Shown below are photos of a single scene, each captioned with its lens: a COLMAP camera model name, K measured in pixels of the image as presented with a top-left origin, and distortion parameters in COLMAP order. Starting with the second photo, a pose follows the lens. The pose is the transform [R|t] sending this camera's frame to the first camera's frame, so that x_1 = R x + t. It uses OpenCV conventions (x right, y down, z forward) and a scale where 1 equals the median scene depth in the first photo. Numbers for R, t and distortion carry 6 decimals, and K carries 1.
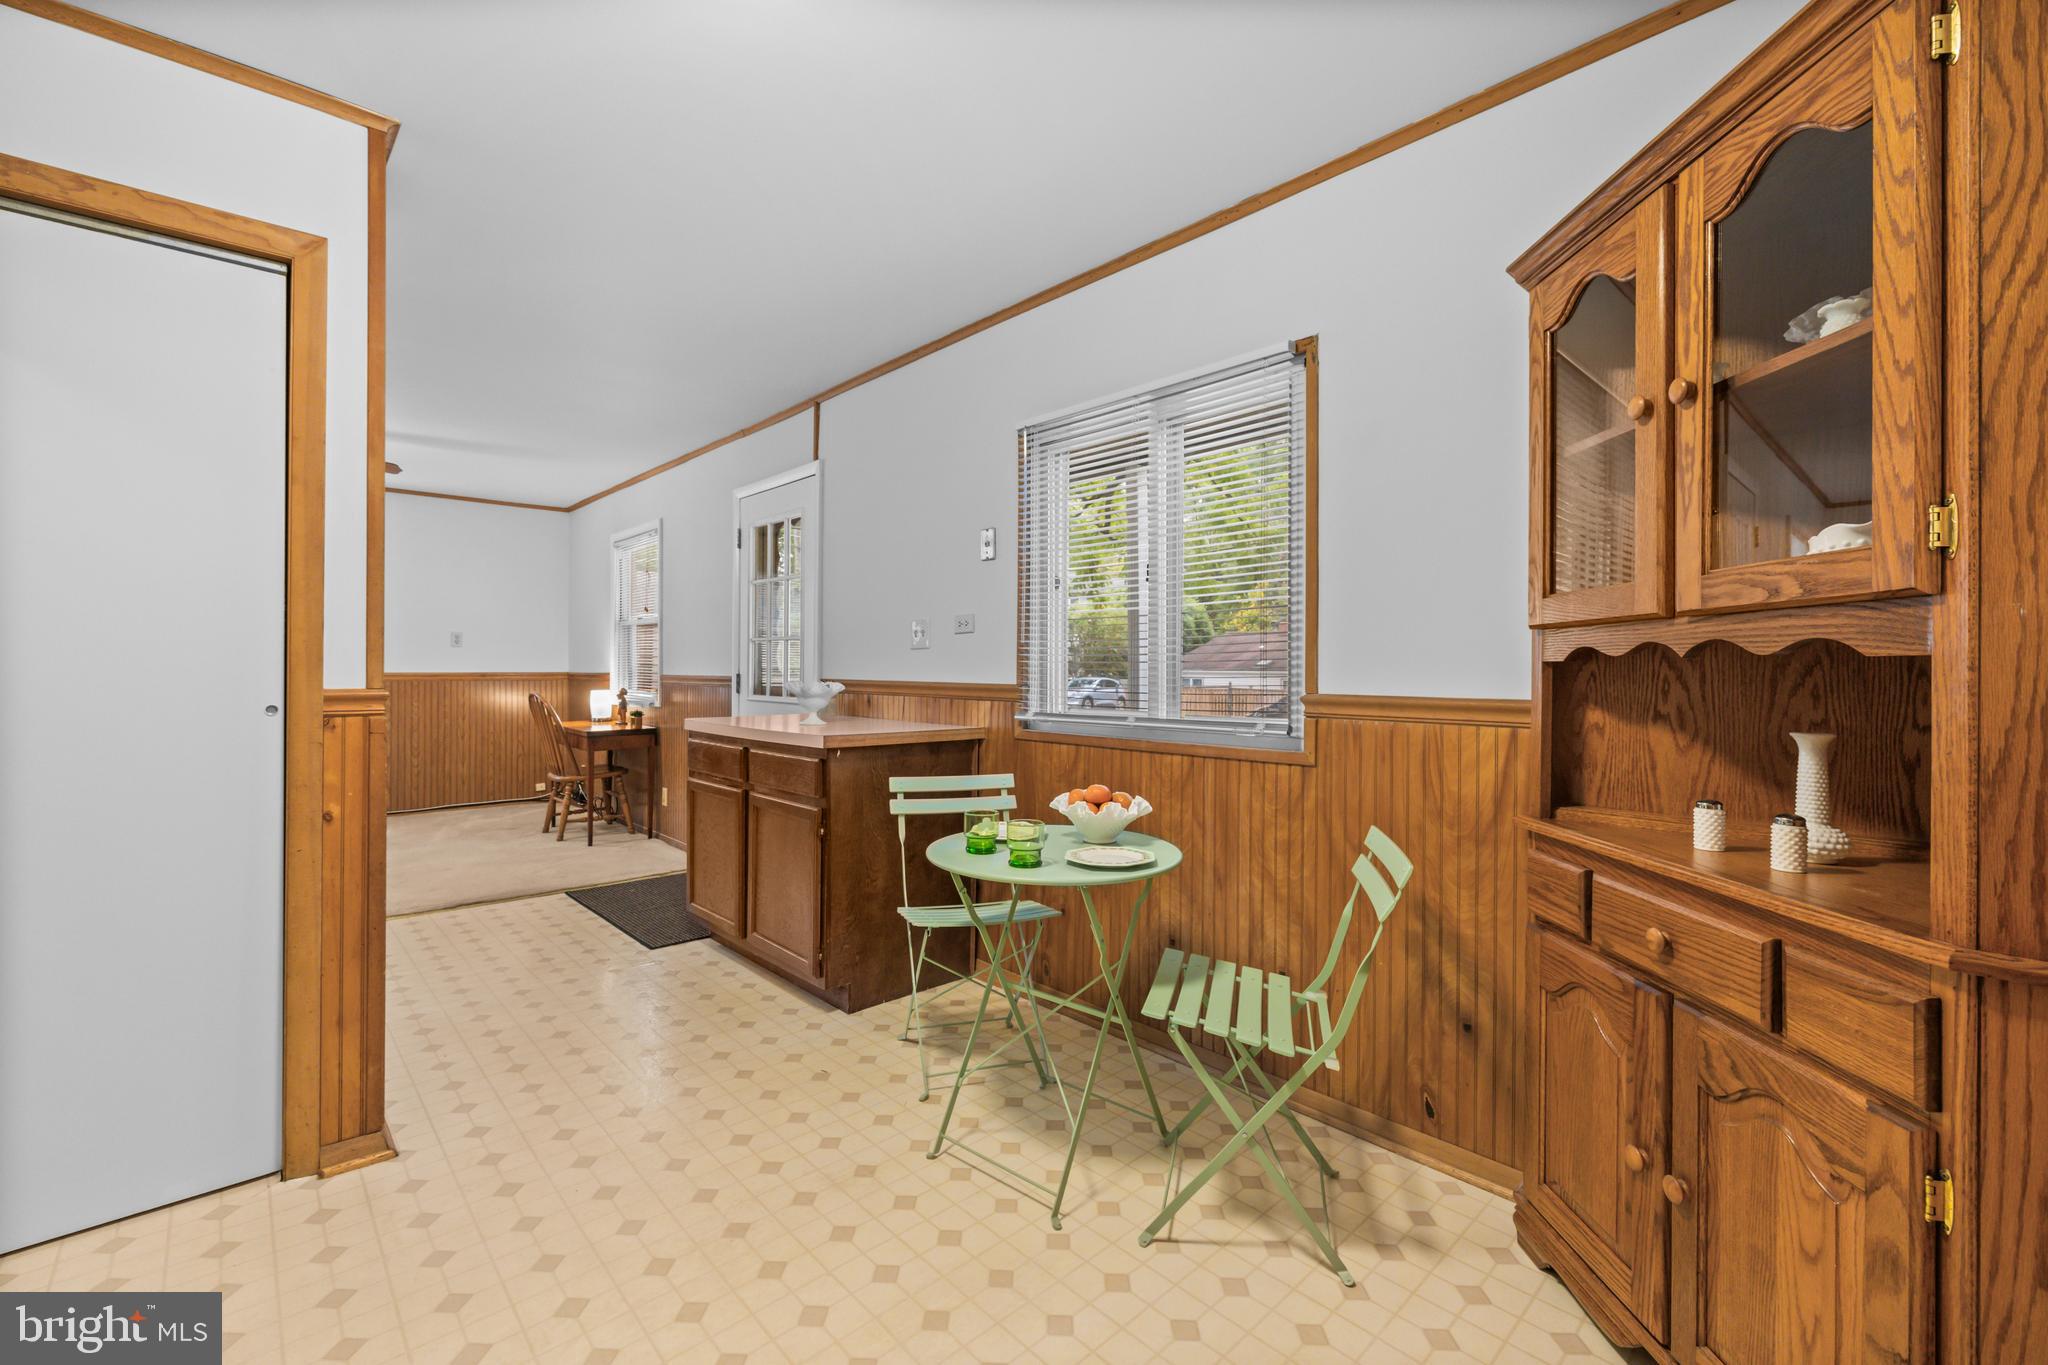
lens RADIAL K [[862.3, 0, 1027.5], [0, 862.3, 661.5], [0, 0, 1]] dist [-0.003576, 0.000219]
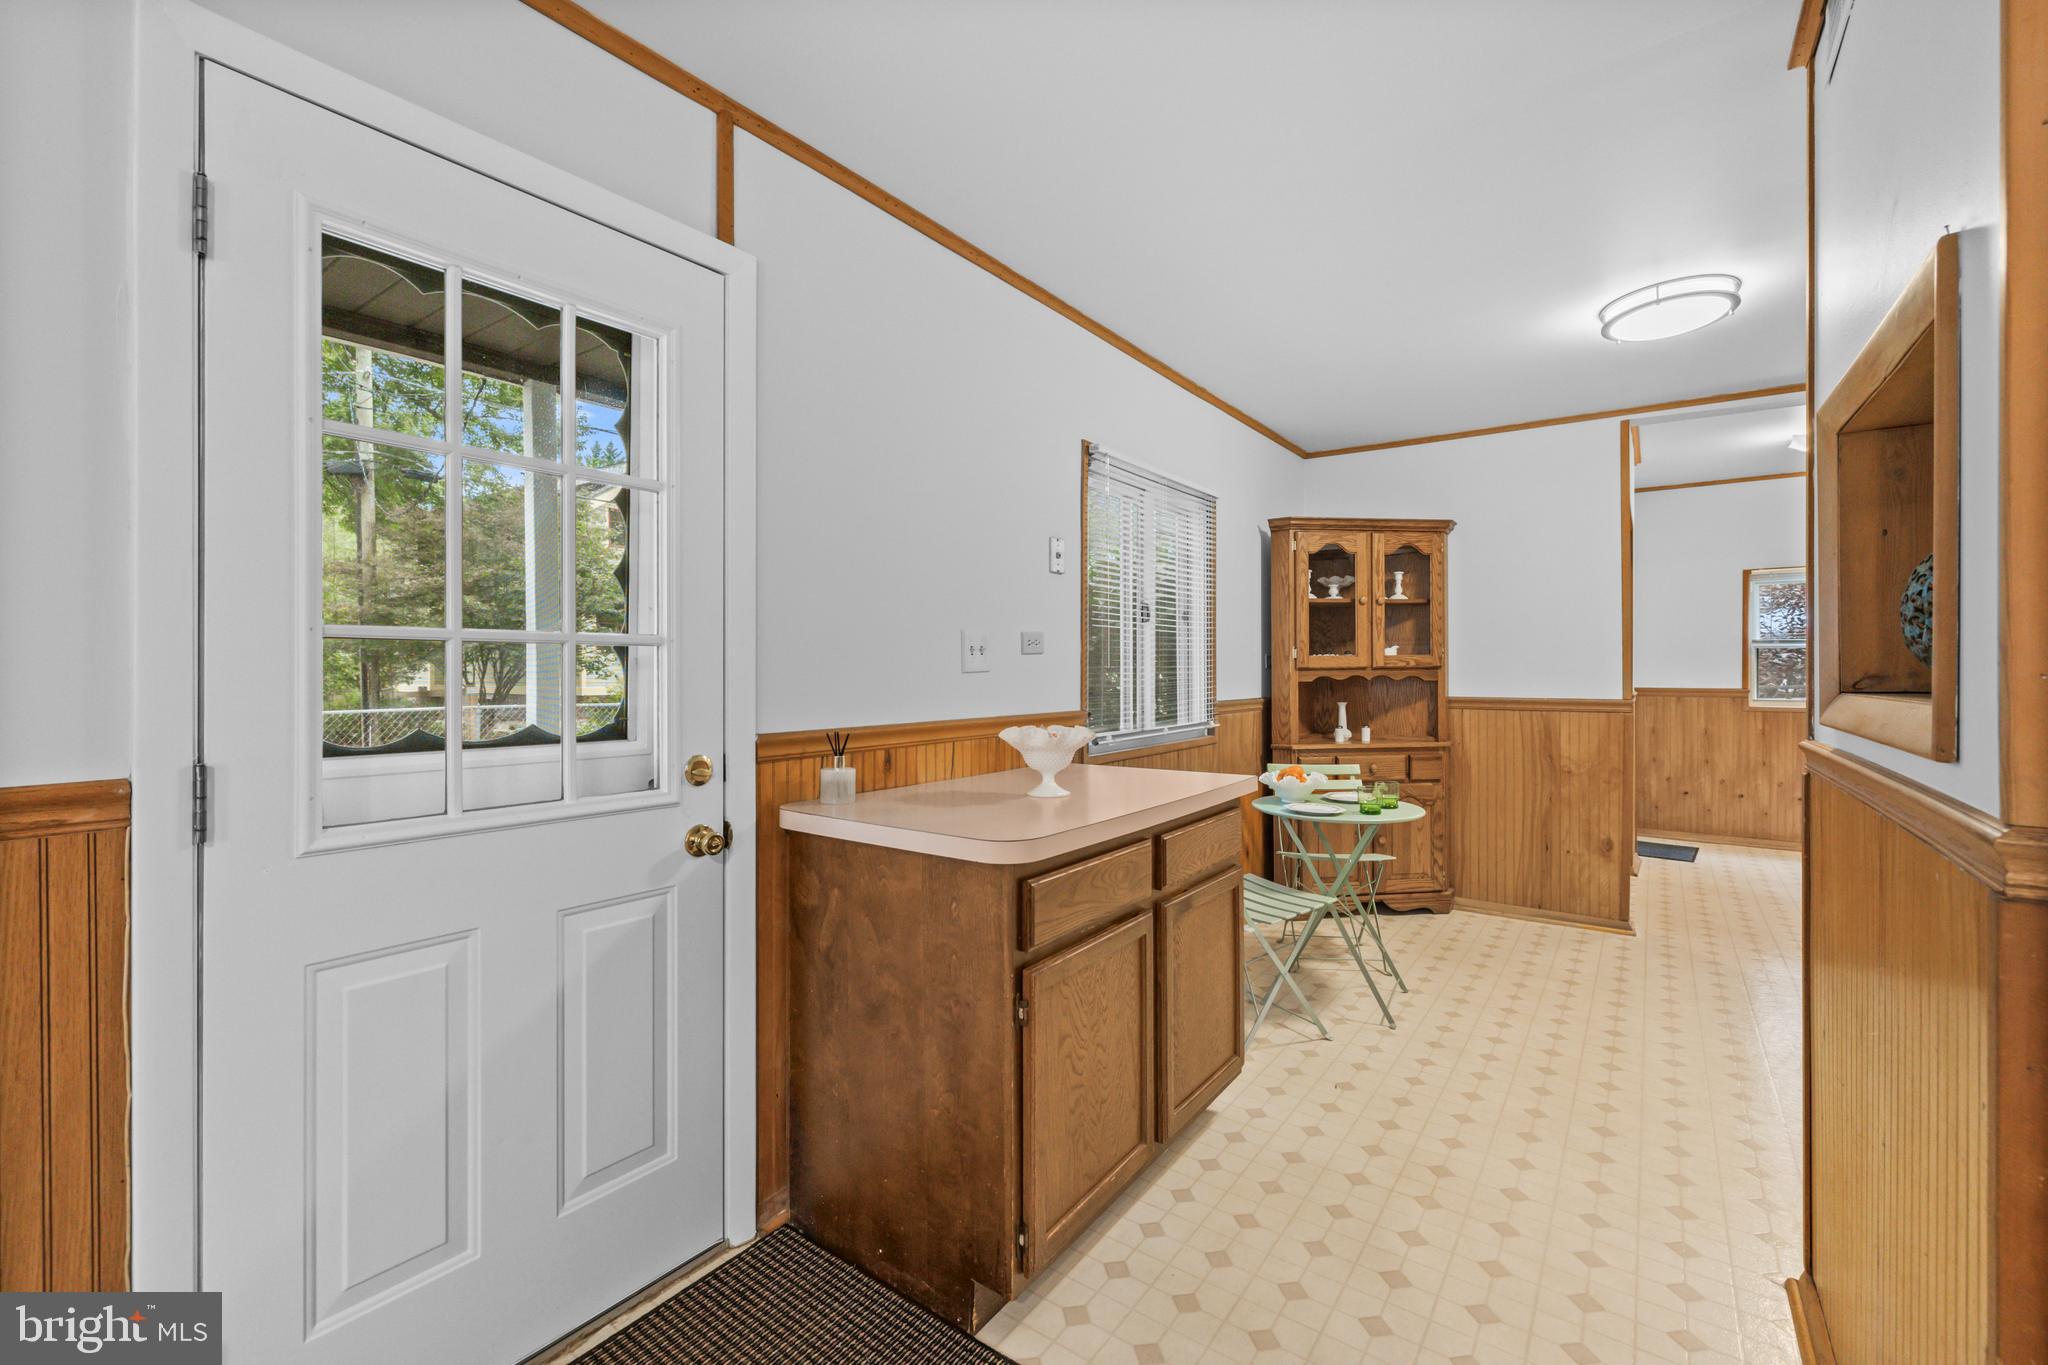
lens RADIAL K [[861.2, 0, 995.4], [0, 861.2, 668.8], [0, 0, 1]] dist [-0.002265, 0.000795]
pose [[-0.165949, -0.001620, 0.986133, -1.182853], [-0.002947, 0.999995, 0.001147, -0.025641], [-0.986130, -0.002716, -0.165953, 1.572340]]
